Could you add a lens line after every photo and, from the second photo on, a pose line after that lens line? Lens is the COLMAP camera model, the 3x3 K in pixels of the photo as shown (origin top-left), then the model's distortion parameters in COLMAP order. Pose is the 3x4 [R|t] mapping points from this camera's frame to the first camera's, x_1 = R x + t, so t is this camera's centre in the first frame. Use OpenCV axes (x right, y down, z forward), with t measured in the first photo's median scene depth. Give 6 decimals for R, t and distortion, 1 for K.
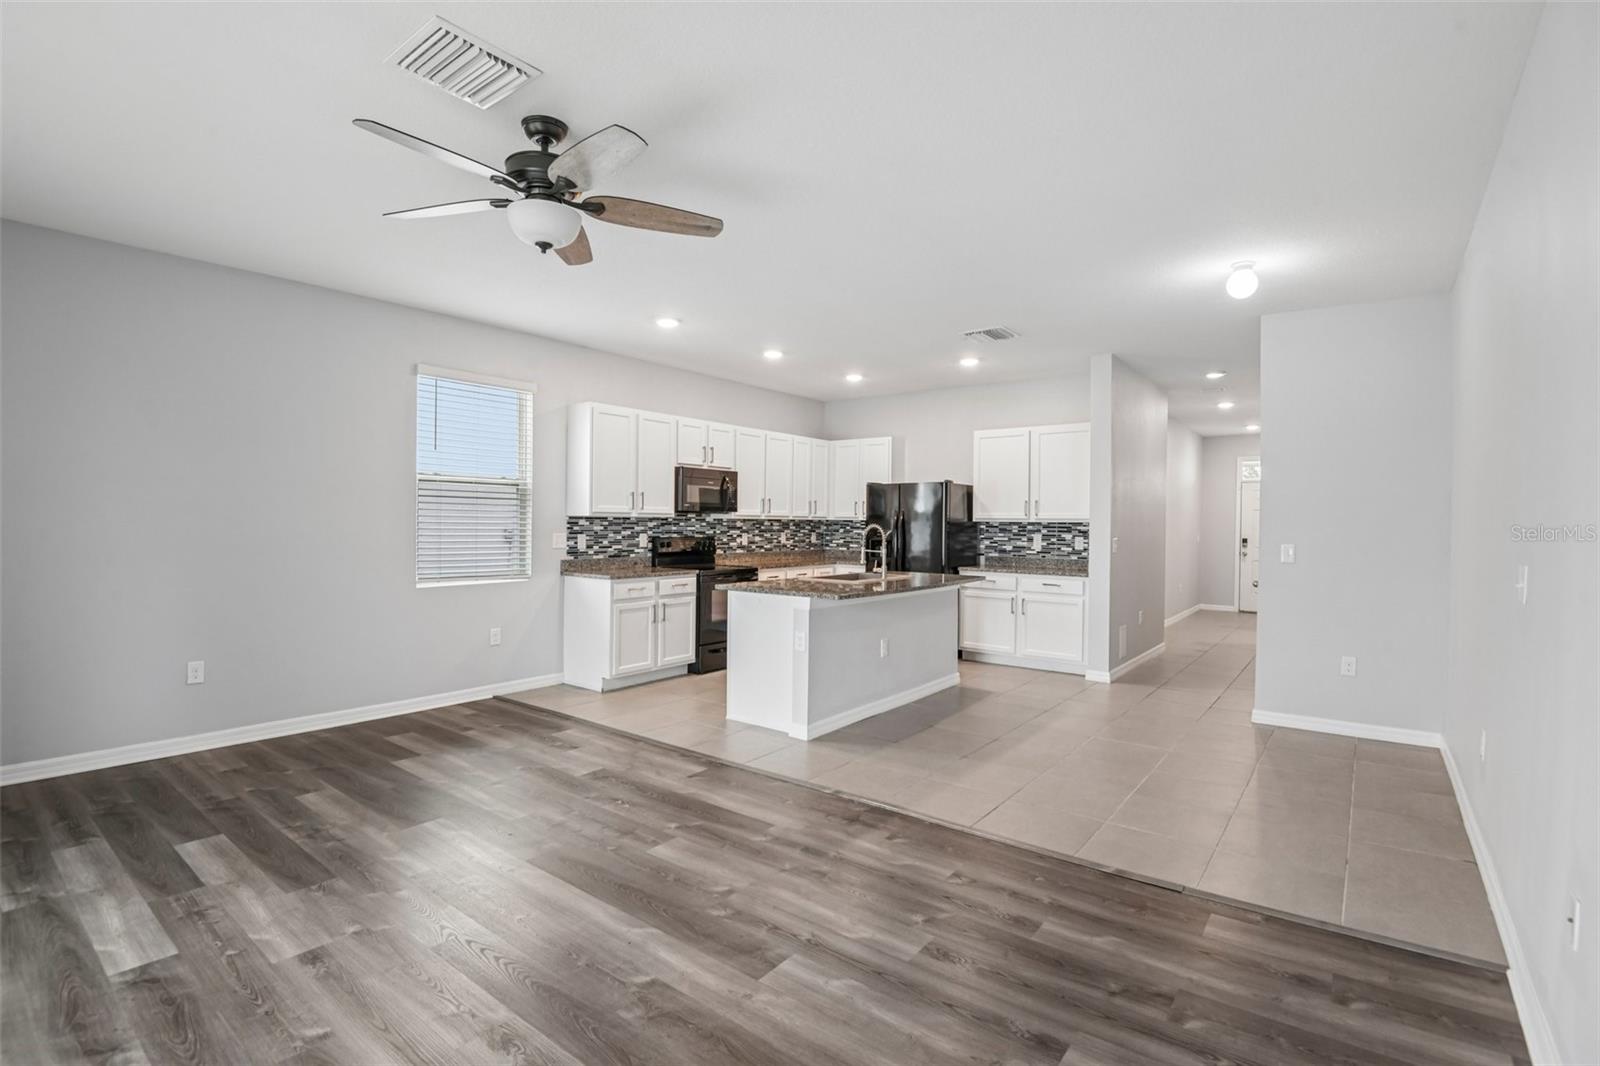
lens RADIAL K [[742.8, 0, 799.6], [0, 742.8, 527.6], [0, 0, 1]] dist [-0.014261, -0.017939]
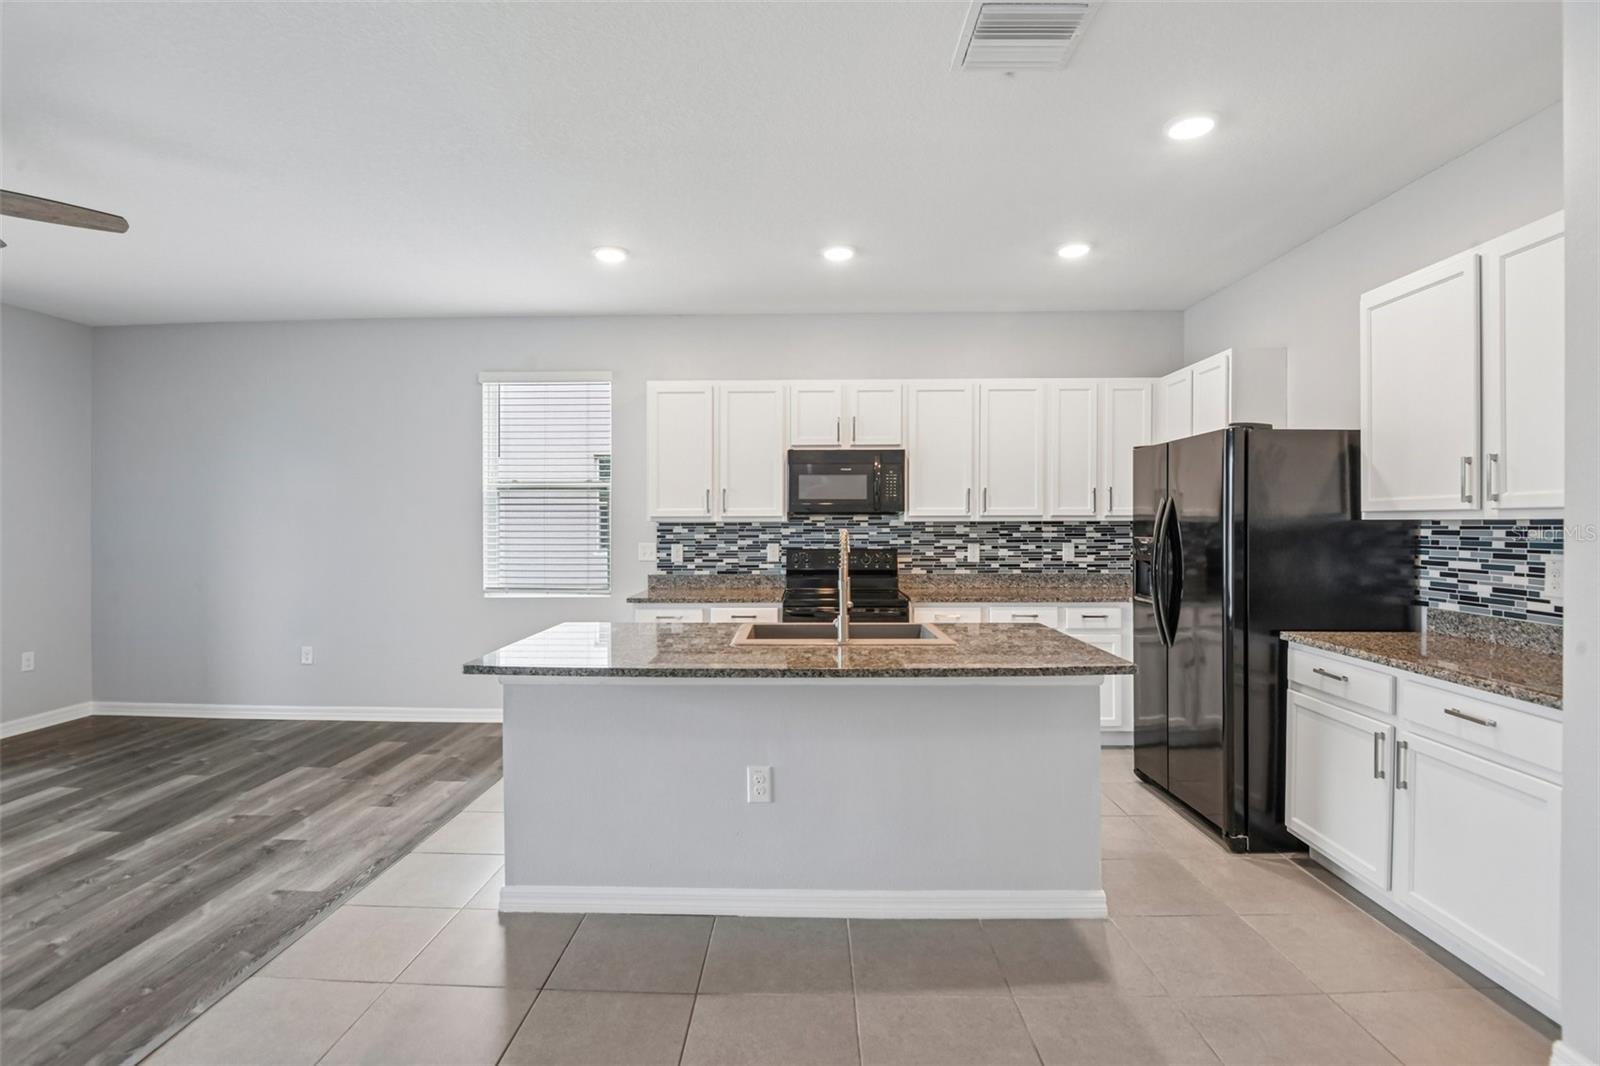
lens RADIAL K [[742.8, 0, 792.1], [0, 742.8, 522.9], [0, 0, 1]] dist [-0.014261, -0.017939]
pose [[0.592274, -0.012671, -0.805637, 0.416796], [0.003837, 0.999909, -0.012906, -0.003249], [0.805728, 0.004553, 0.592269, 0.580131]]
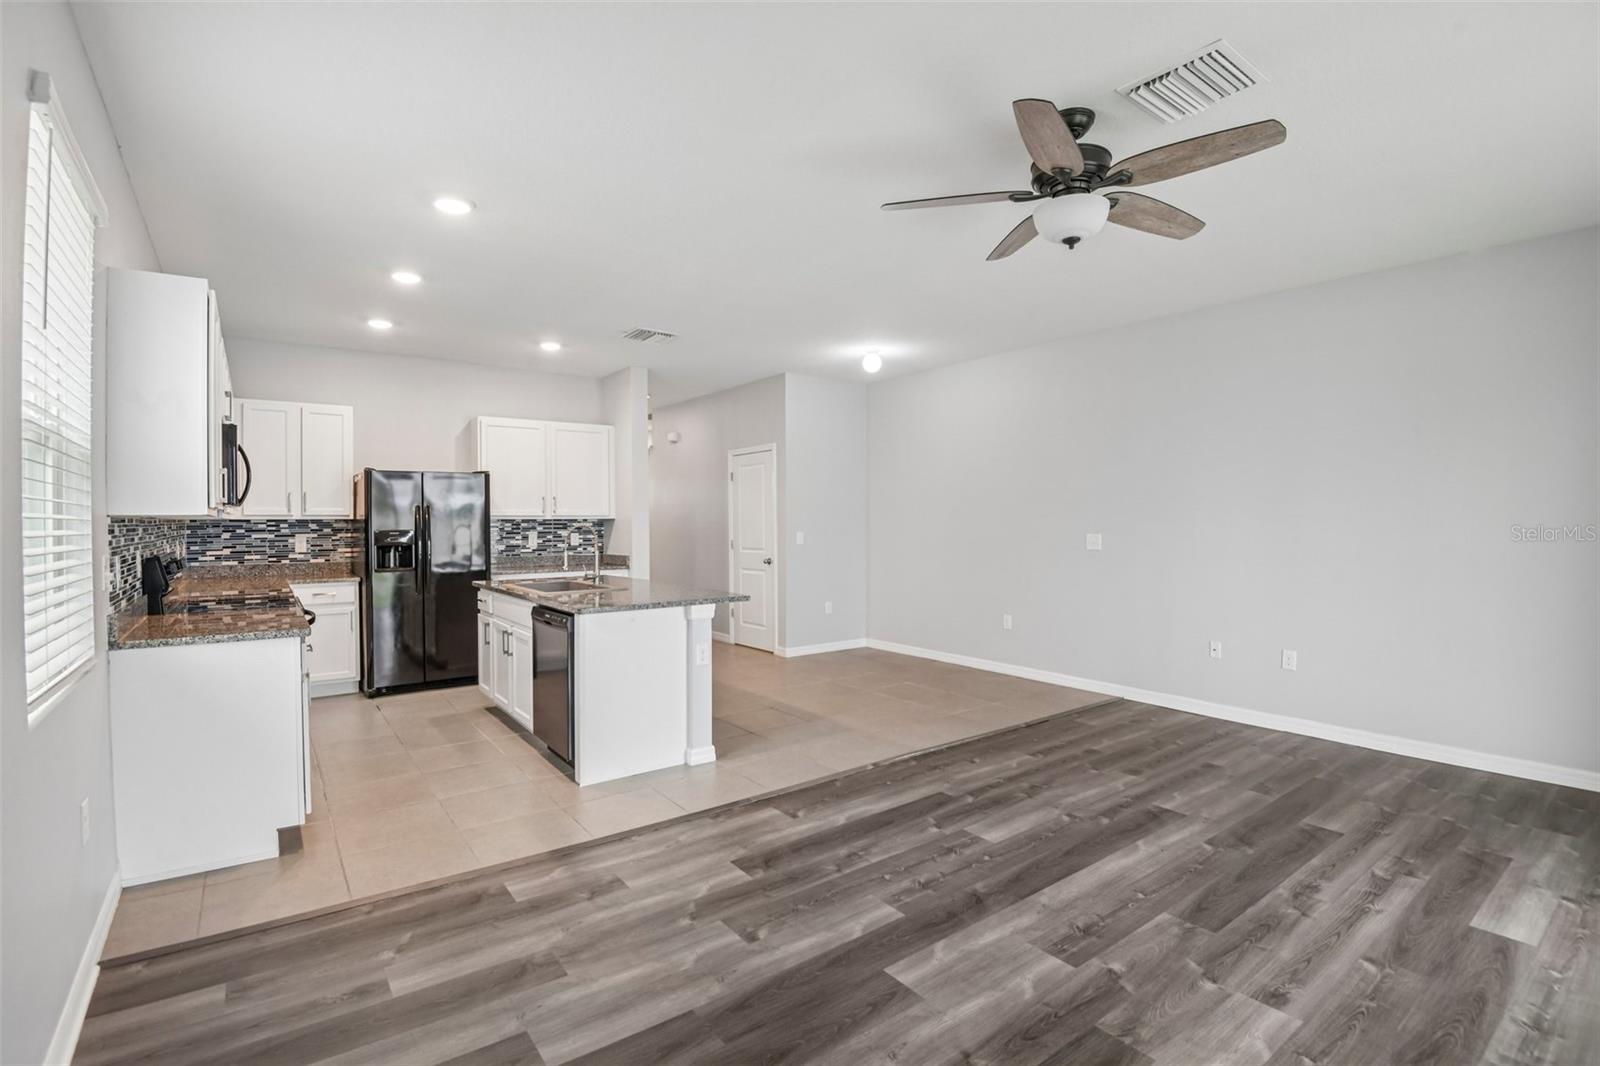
lens RADIAL K [[742.8, 0, 806.5], [0, 742.8, 526.4], [0, 0, 1]] dist [-0.014261, -0.017939]
pose [[0.260352, -0.019499, 0.965317, -0.572865], [0.014348, 0.999764, 0.016325, -0.009510], [-0.965407, 0.009600, 0.260571, 0.447545]]
